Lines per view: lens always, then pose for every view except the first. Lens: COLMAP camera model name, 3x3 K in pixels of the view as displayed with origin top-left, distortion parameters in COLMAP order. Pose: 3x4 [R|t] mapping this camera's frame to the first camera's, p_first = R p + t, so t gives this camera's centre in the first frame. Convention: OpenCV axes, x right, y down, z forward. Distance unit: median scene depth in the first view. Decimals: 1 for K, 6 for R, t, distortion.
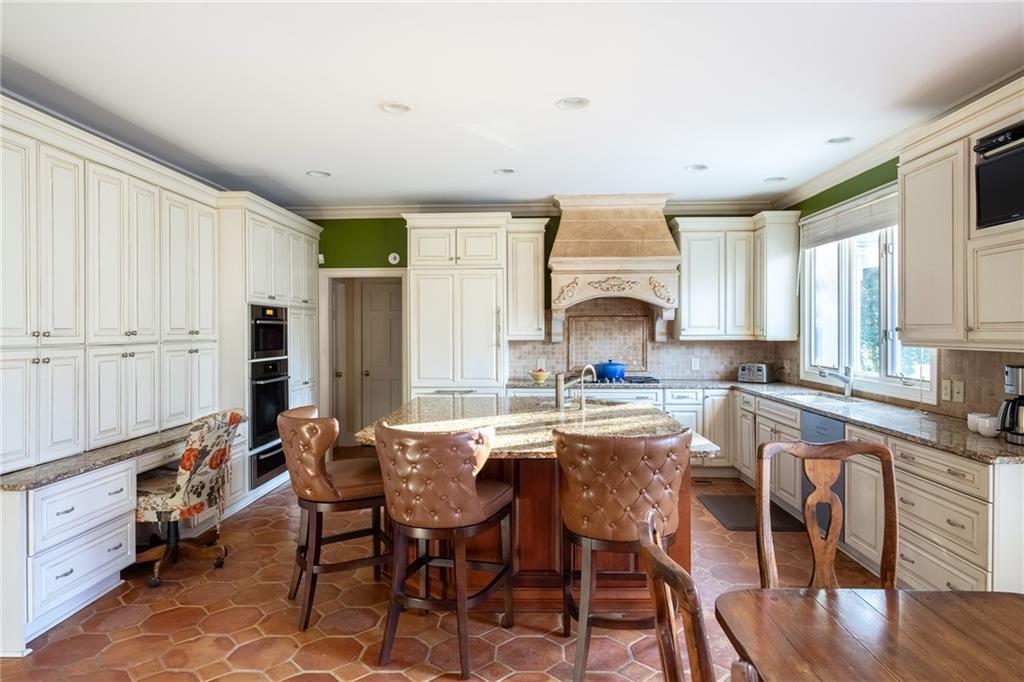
lens RADIAL K [[618.0, 0, 515.5], [0, 618.0, 337.6], [0, 0, 1]] dist [0.002579, -0.000757]
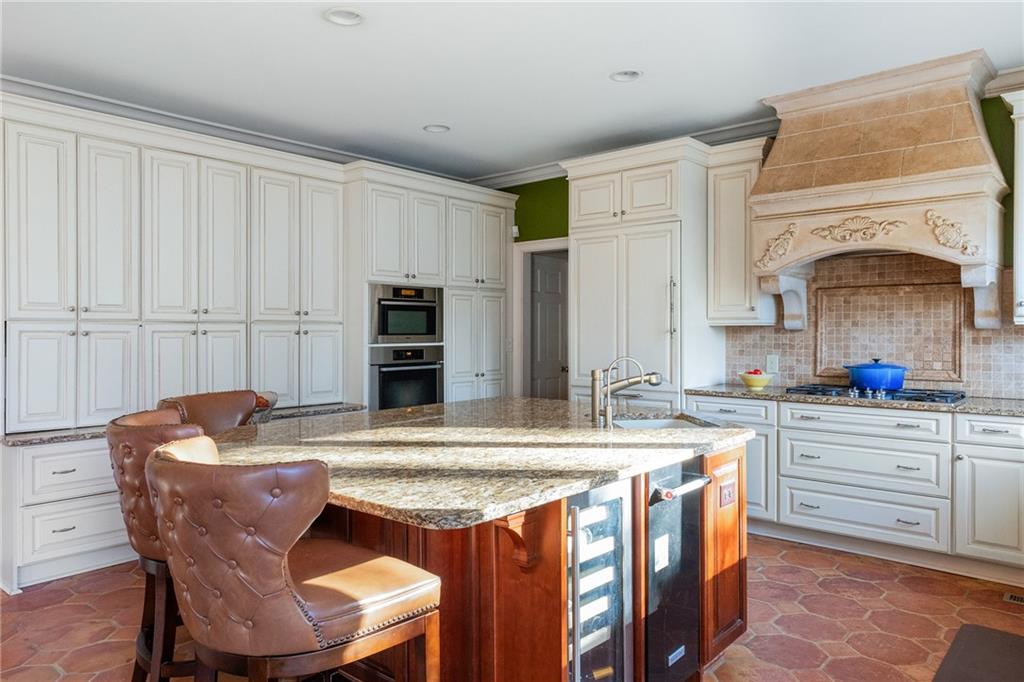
lens RADIAL K [[704.8, 0, 507.0], [0, 704.8, 334.2], [0, 0, 1]] dist [0.008826, -0.004060]
pose [[0.773841, 0.006402, -0.633348, 0.321278], [-0.009265, 0.999956, -0.001212, 0.017280], [0.633312, 0.006806, 0.773866, 0.263865]]
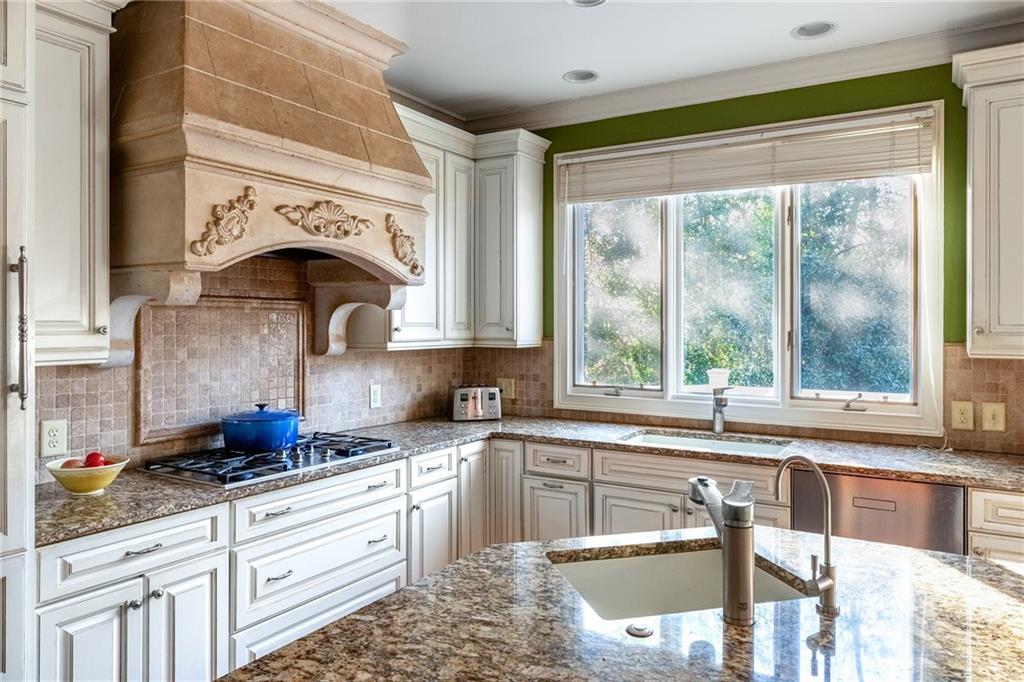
lens RADIAL K [[704.8, 0, 510.6], [0, 704.8, 324.8], [0, 0, 1]] dist [0.008826, -0.004060]
pose [[0.496929, 0.002223, 0.867788, -0.178288], [0.008620, 0.999935, -0.007497, -0.012063], [-0.867748, 0.011206, 0.496877, 0.651667]]
